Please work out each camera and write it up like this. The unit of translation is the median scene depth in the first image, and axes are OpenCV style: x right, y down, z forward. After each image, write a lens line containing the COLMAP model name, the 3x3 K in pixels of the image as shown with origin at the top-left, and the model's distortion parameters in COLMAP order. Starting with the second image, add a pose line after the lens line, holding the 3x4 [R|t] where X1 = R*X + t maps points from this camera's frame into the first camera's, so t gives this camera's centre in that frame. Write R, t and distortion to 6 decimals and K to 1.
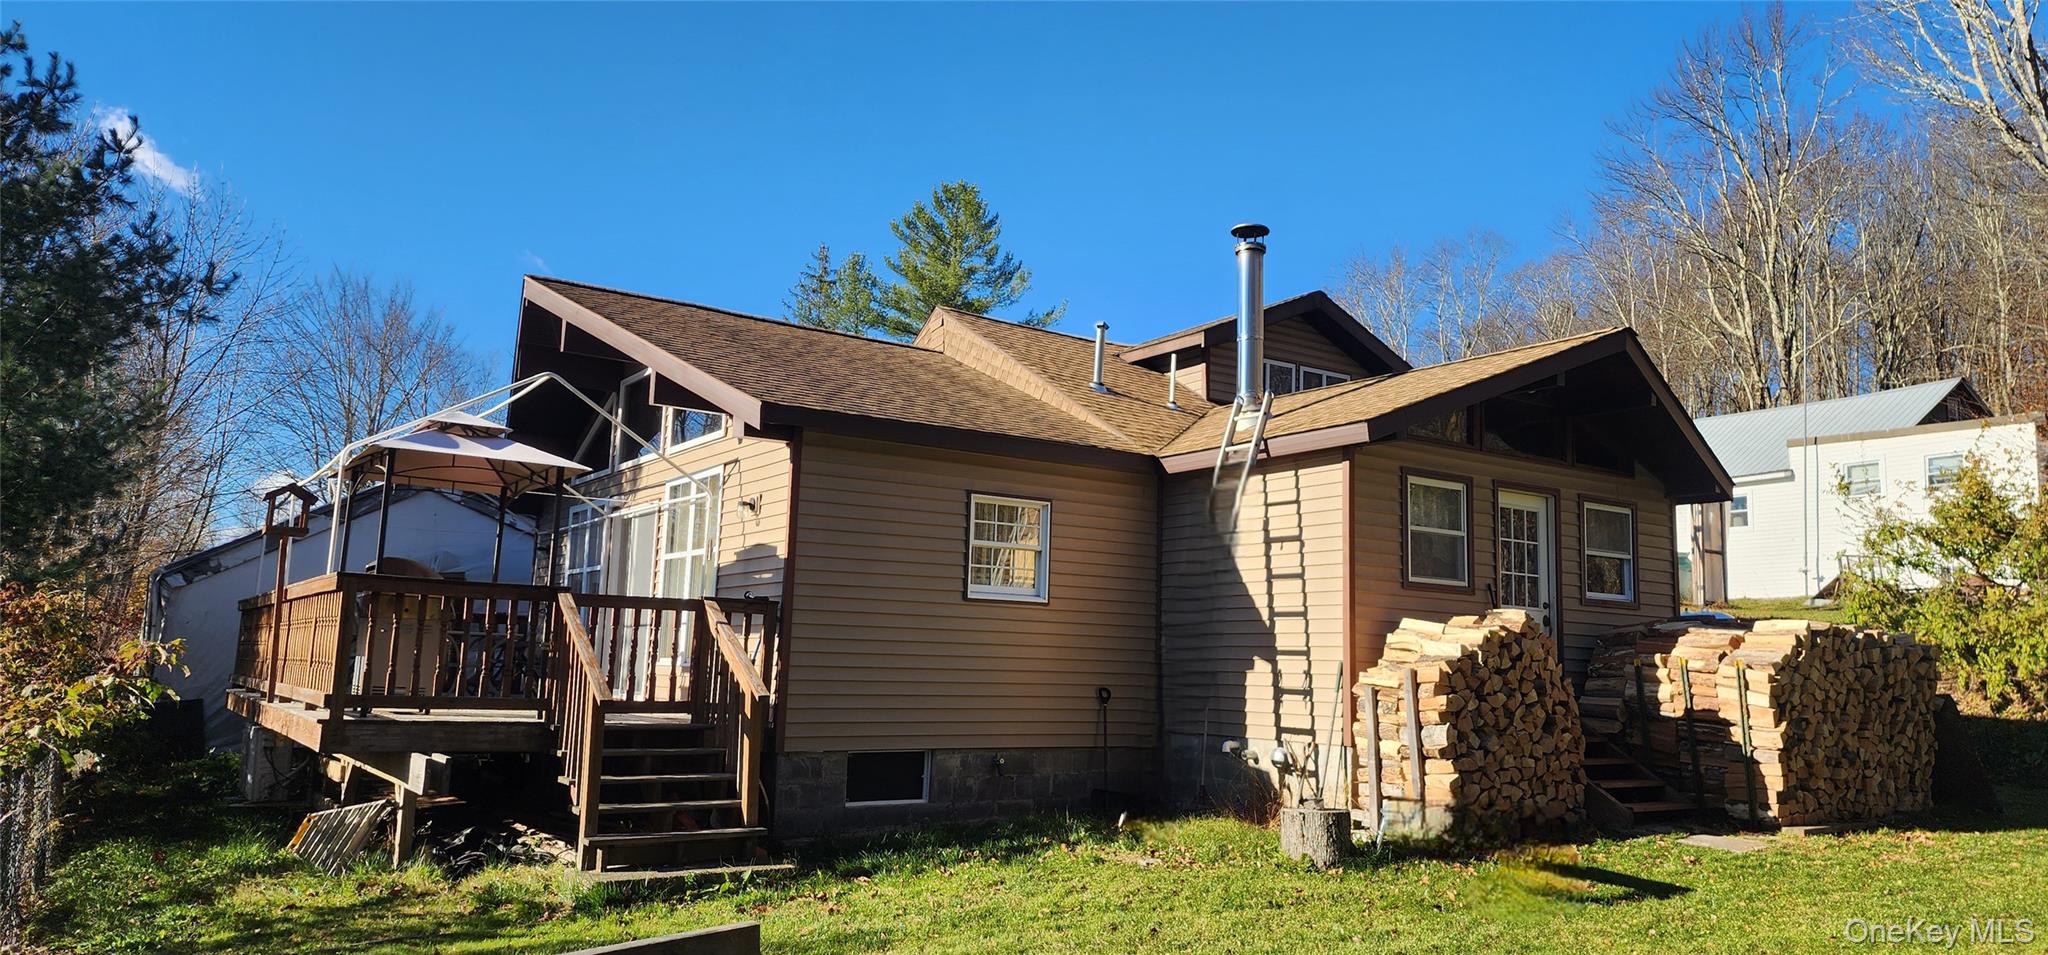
lens RADIAL K [[1379.8, 0, 1031.5], [0, 1379.8, 488.9], [0, 0, 1]] dist [0.078681, -0.081392]
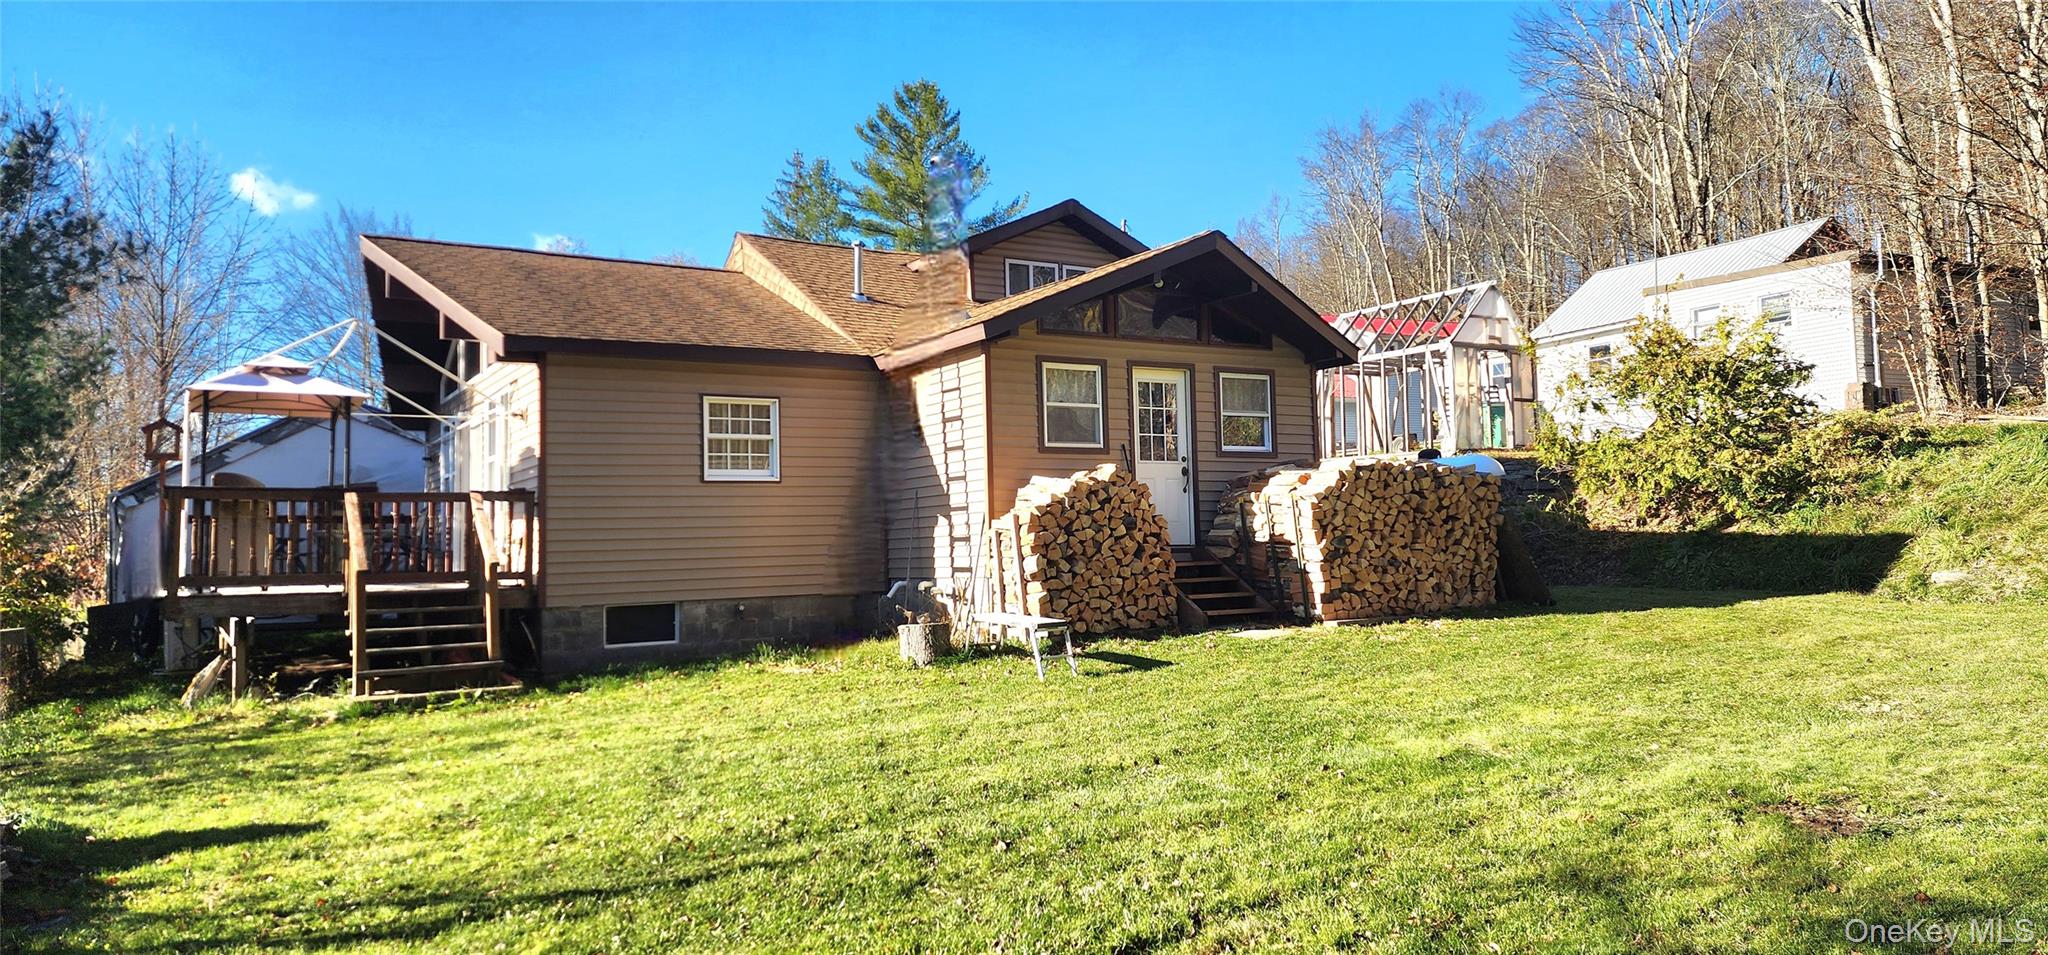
lens RADIAL K [[1379.8, 0, 1029.5], [0, 1379.8, 457.3], [0, 0, 1]] dist [0.078681, -0.081392]
pose [[0.997460, -0.057537, -0.041978, 0.308305], [0.060000, 0.996394, 0.059998, 0.000924], [0.038374, -0.062365, 0.997315, -0.241669]]
